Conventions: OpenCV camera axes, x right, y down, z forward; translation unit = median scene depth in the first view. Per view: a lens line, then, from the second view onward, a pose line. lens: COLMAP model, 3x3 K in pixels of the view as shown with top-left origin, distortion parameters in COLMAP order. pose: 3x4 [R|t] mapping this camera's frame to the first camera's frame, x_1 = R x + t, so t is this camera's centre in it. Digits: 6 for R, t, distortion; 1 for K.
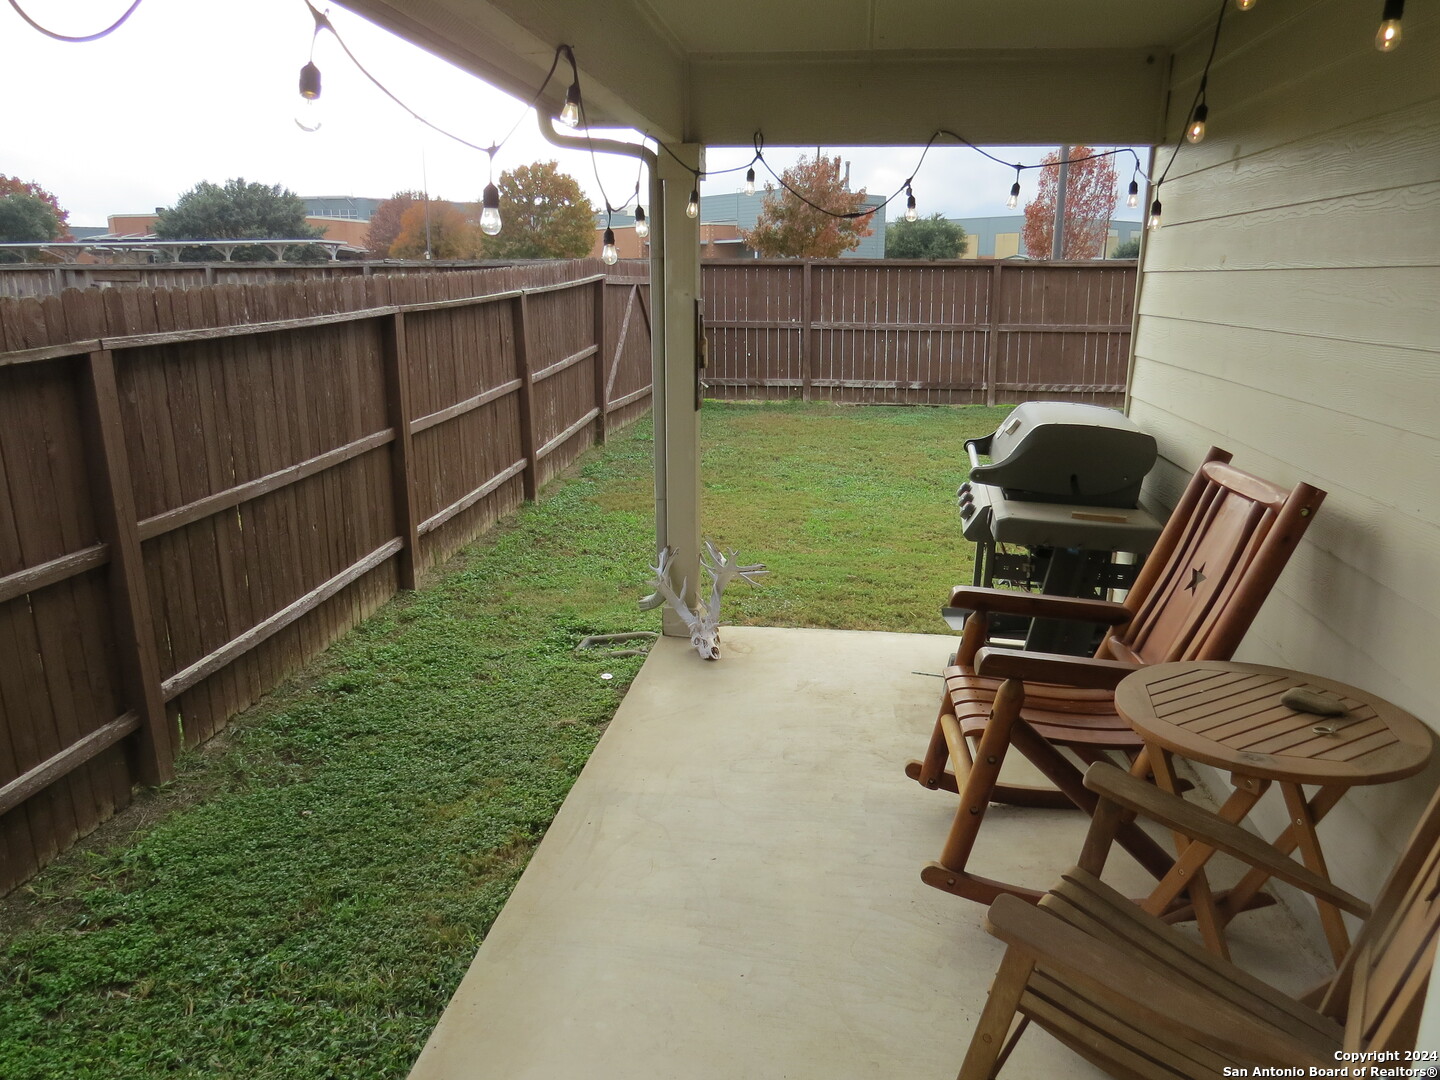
lens RADIAL K [[1018.8, 0, 722.2], [0, 1018.8, 537.0], [0, 0, 1]] dist [-0.024420, -0.003037]
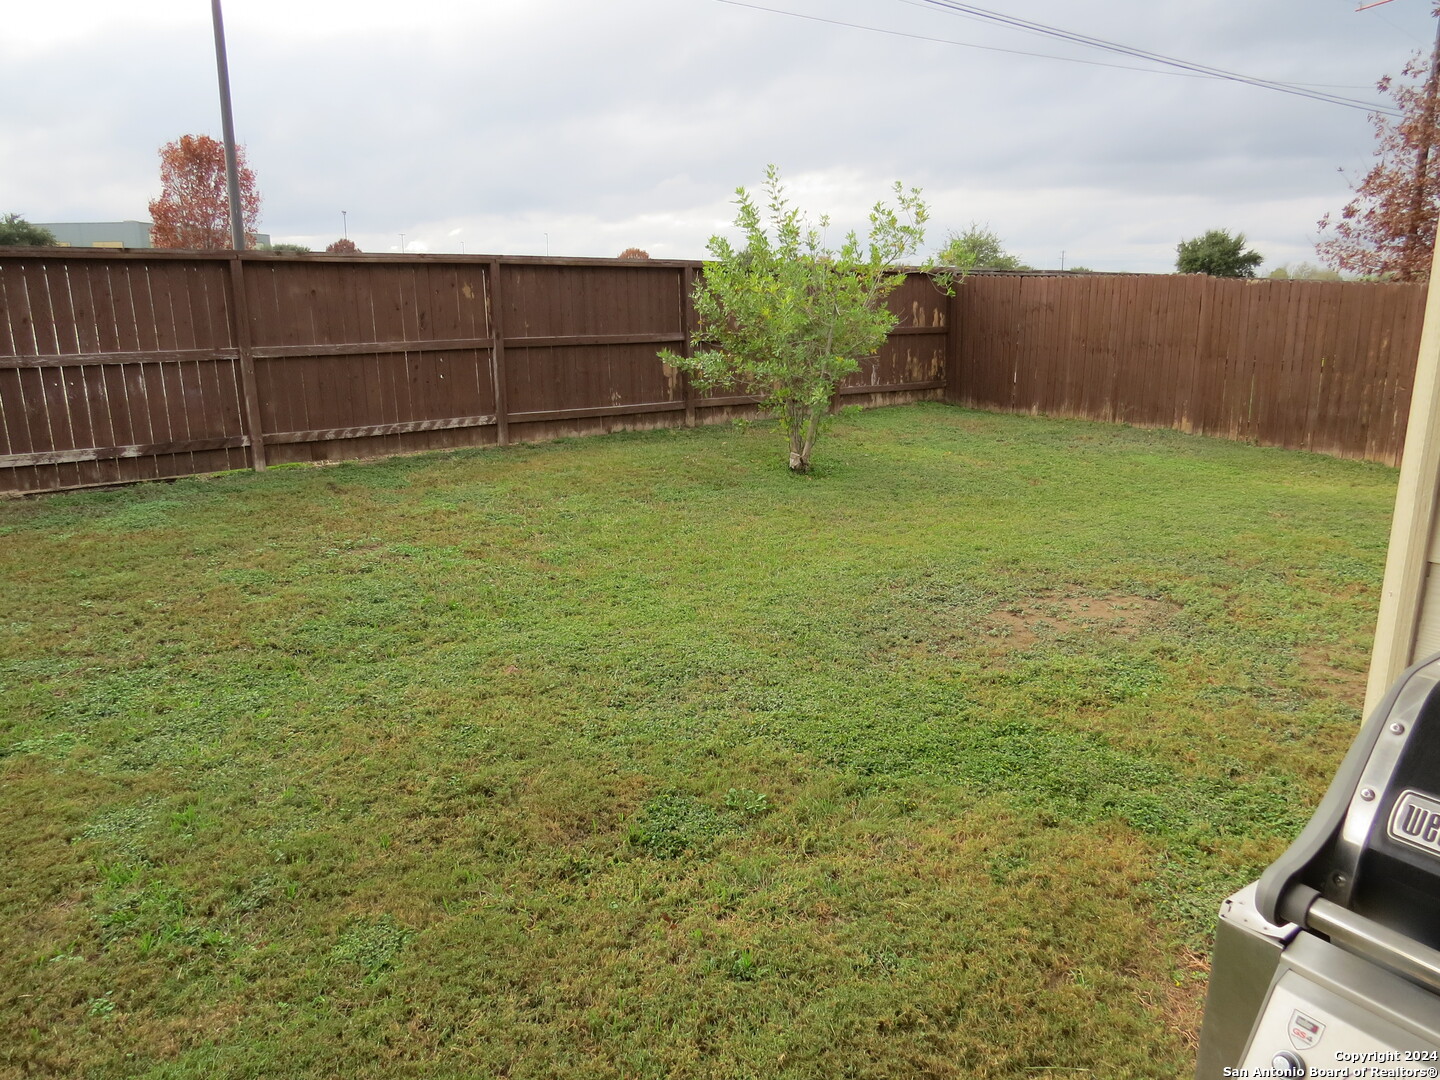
lens RADIAL K [[1018.8, 0, 721.1], [0, 1018.8, 539.6], [0, 0, 1]] dist [-0.024420, -0.003037]
pose [[0.693364, -0.172547, 0.699625, -0.001270], [0.180589, 0.981532, 0.063100, -0.070426], [-0.697592, 0.082593, 0.711719, 0.314657]]
